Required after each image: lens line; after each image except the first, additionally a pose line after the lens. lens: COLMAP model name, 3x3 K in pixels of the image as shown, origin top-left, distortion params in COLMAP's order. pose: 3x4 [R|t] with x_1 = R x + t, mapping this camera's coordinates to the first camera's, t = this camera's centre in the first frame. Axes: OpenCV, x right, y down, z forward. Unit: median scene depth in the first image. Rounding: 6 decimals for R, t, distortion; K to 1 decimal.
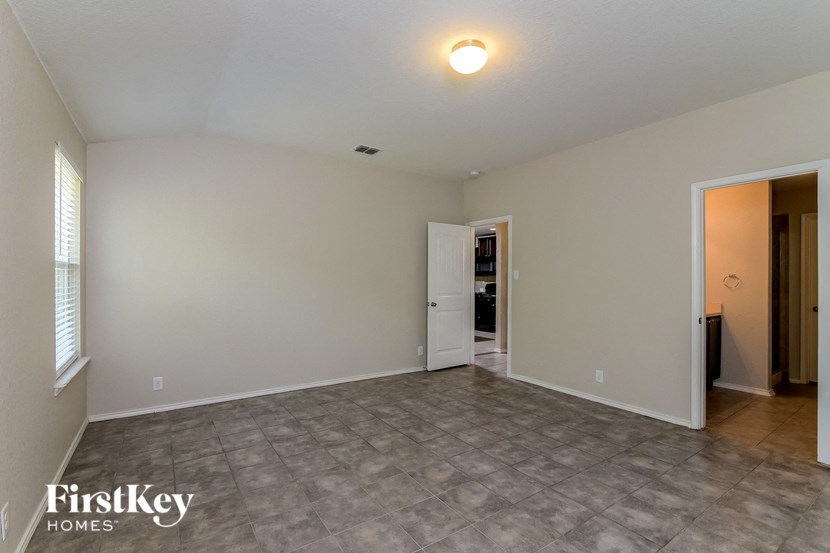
lens RADIAL K [[385.2, 0, 415.5], [0, 385.2, 279.5], [0, 0, 1]] dist [-0.001458, 0.000429]
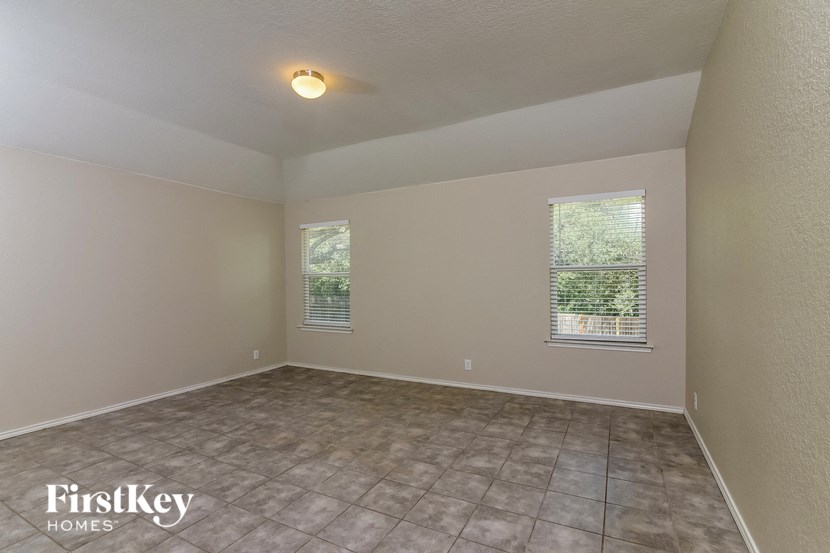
lens RADIAL K [[385.2, 0, 415.4], [0, 385.2, 278.2], [0, 0, 1]] dist [-0.001458, 0.000429]
pose [[-0.880180, 0.006779, -0.474592, 0.335528], [0.010893, 0.999923, -0.005919, -0.002938], [0.474516, -0.010380, -0.880186, 1.767082]]
